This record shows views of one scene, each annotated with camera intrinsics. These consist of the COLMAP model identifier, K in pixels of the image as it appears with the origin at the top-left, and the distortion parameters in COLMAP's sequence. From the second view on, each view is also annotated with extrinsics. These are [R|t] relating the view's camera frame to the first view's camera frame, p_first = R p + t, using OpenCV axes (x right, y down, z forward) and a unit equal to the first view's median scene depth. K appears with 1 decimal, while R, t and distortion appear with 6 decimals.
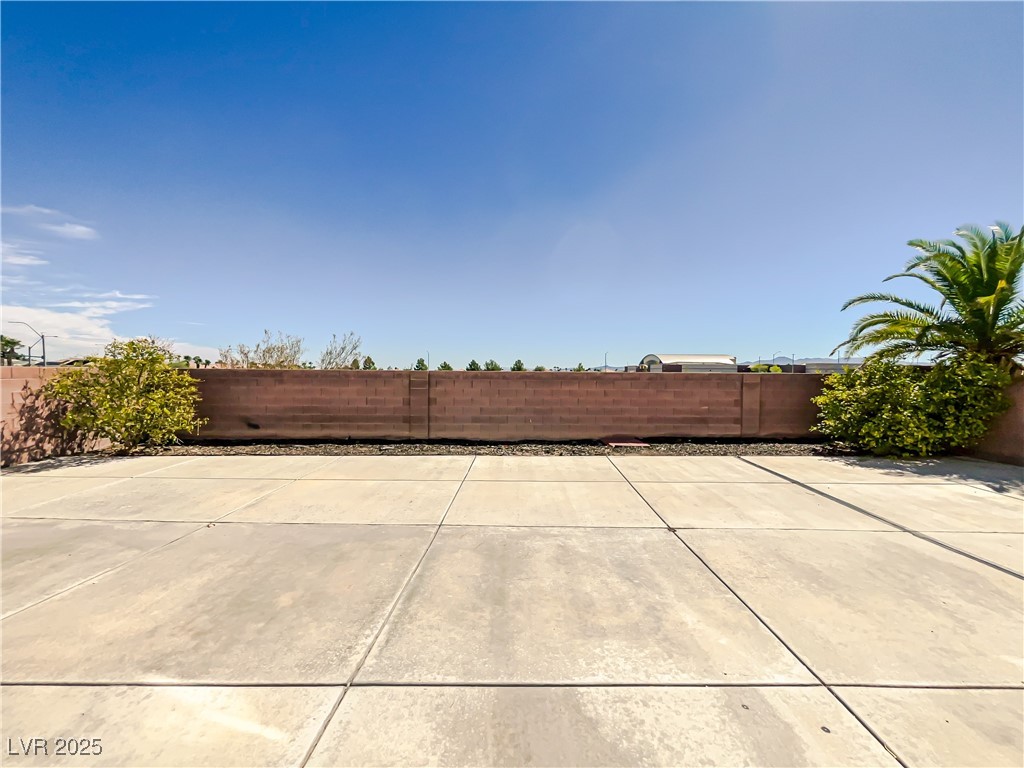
lens RADIAL K [[419.6, 0, 509.9], [0, 419.6, 381.2], [0, 0, 1]] dist [-0.000399, 0.000374]
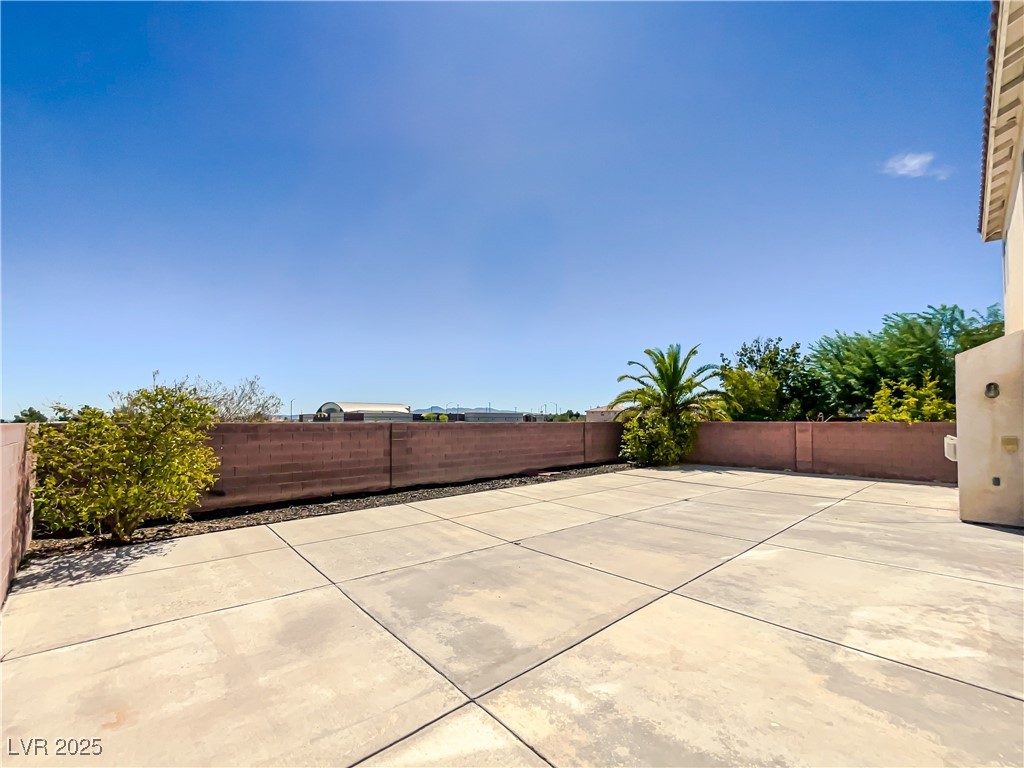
lens RADIAL K [[439.8, 0, 498.2], [0, 439.8, 424.1], [0, 0, 1]] dist [-0.002687, -0.000098]
pose [[0.748559, -0.013239, 0.662937, -0.759162], [0.022322, 0.999737, -0.005241, -0.010023], [-0.662693, 0.018722, 0.748657, 0.002515]]
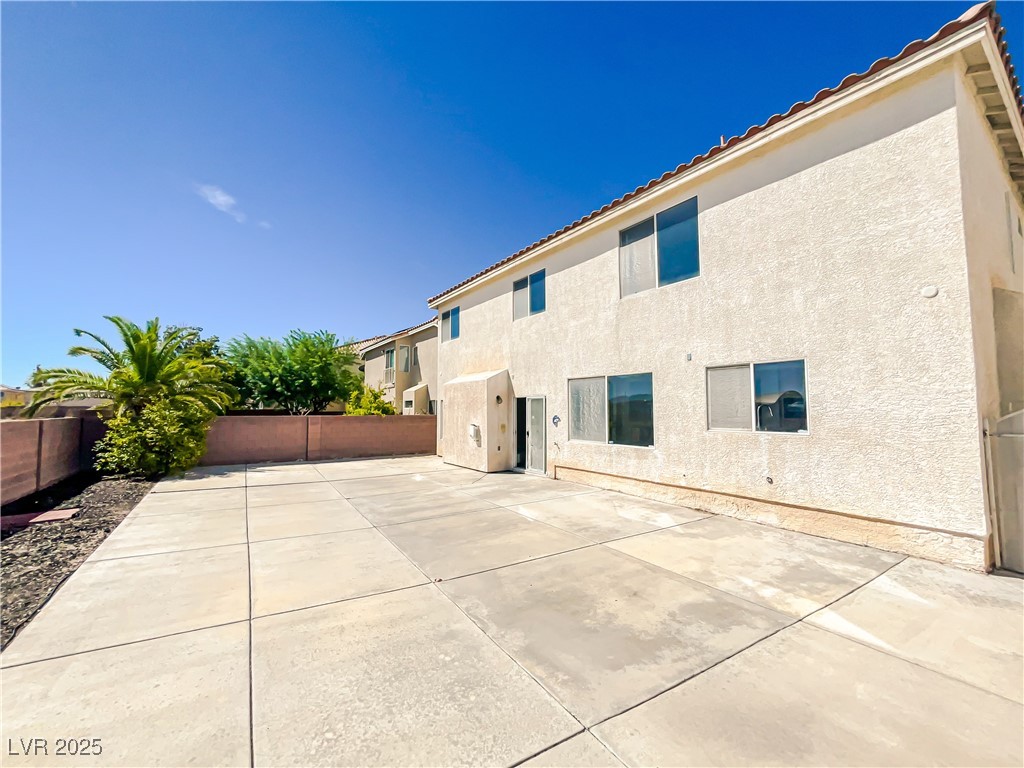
lens RADIAL K [[419.6, 0, 509.8], [0, 419.6, 377.1], [0, 0, 1]] dist [-0.000399, 0.000374]
pose [[-0.548032, 0.058246, 0.834427, -0.777849], [0.016999, 0.998142, -0.058510, -0.042103], [-0.836285, -0.017881, -0.548003, 0.652199]]
